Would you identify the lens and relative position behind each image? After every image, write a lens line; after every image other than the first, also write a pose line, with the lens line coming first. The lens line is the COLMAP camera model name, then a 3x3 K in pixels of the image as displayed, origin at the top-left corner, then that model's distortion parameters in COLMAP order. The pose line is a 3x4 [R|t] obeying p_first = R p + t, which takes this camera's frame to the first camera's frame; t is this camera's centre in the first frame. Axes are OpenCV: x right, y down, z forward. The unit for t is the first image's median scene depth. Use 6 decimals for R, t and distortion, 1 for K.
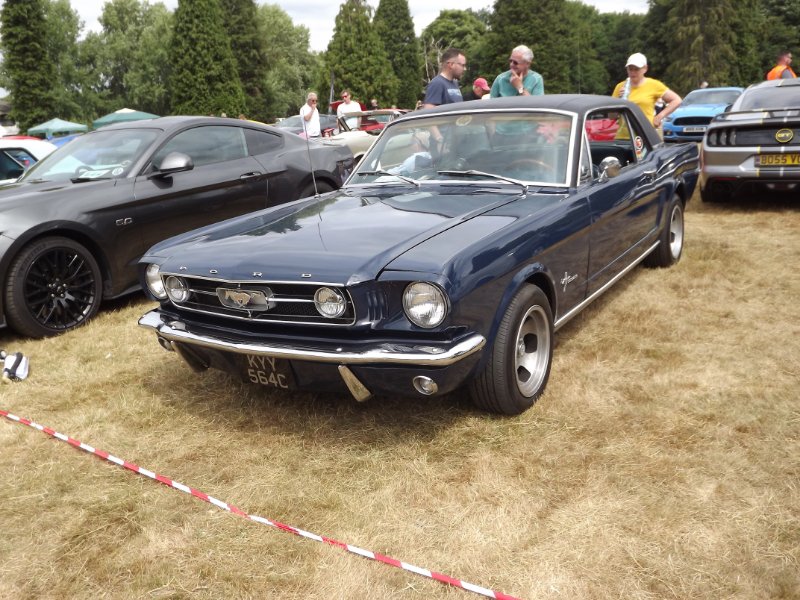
lens RADIAL K [[731.2, 0, 376.7], [0, 731.2, 306.7], [0, 0, 1]] dist [-0.129669, 0.086796]
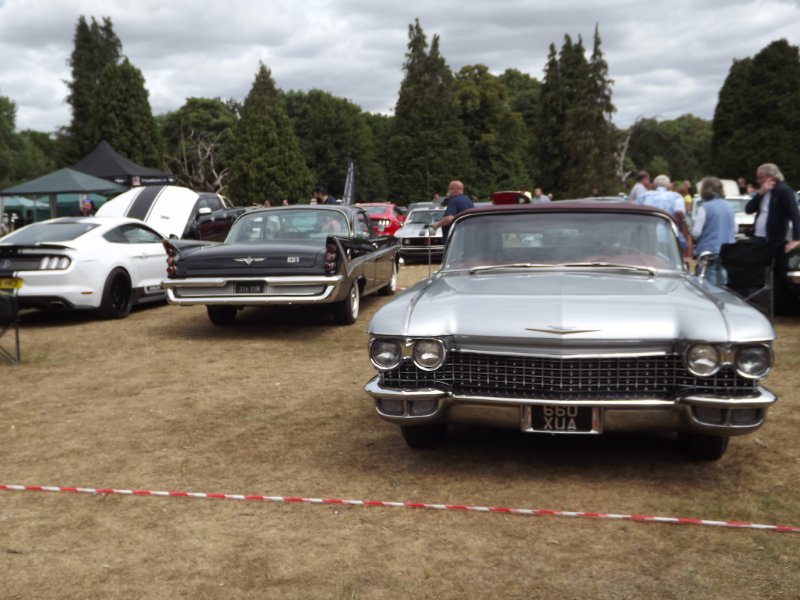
lens RADIAL K [[922.3, 0, 384.1], [0, 922.3, 298.8], [0, 0, 1]] dist [0.023264, 0.044805]
pose [[0.911157, -0.004170, 0.412038, -0.444586], [0.077651, 0.983771, -0.161757, 0.071018], [-0.404676, 0.179381, 0.896694, -0.160416]]
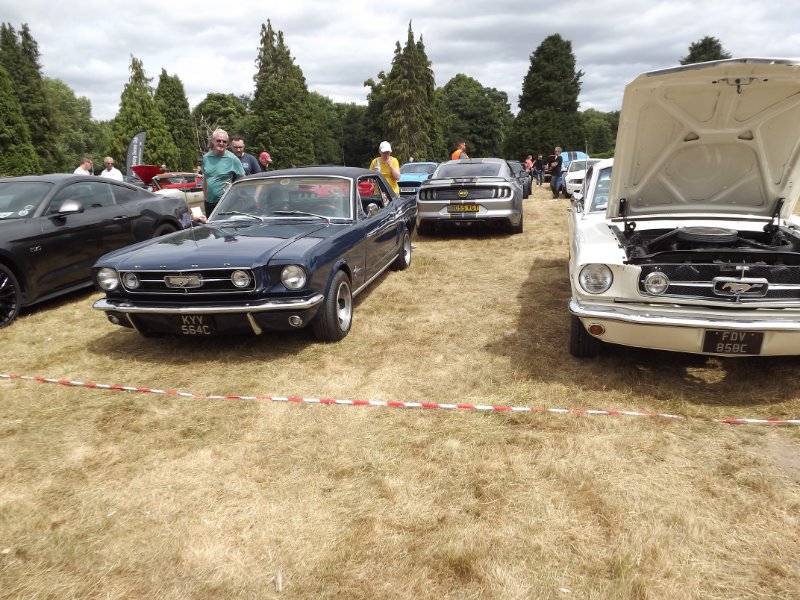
lens RADIAL K [[578.1, 0, 400.0], [0, 578.1, 300.0], [0, 0, 1]] dist [-0.071704, 0.027274]
pose [[0.920021, -0.049000, 0.388794, -0.013868], [0.069525, 0.996822, -0.038891, 0.006957], [-0.385652, 0.062811, 0.920504, -0.024998]]
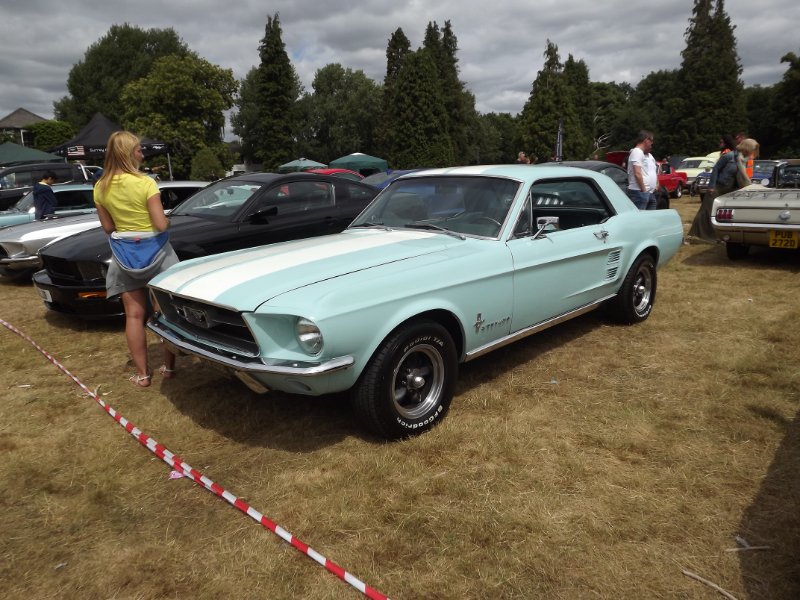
lens RADIAL K [[578.1, 0, 400.0], [0, 578.1, 300.0], [0, 0, 1]] dist [-0.071704, 0.027274]
pose [[0.983496, 0.069559, -0.167026, -0.100036], [-0.074920, 0.996850, -0.026009, -0.014203], [0.164690, 0.038093, 0.985609, 0.078886]]
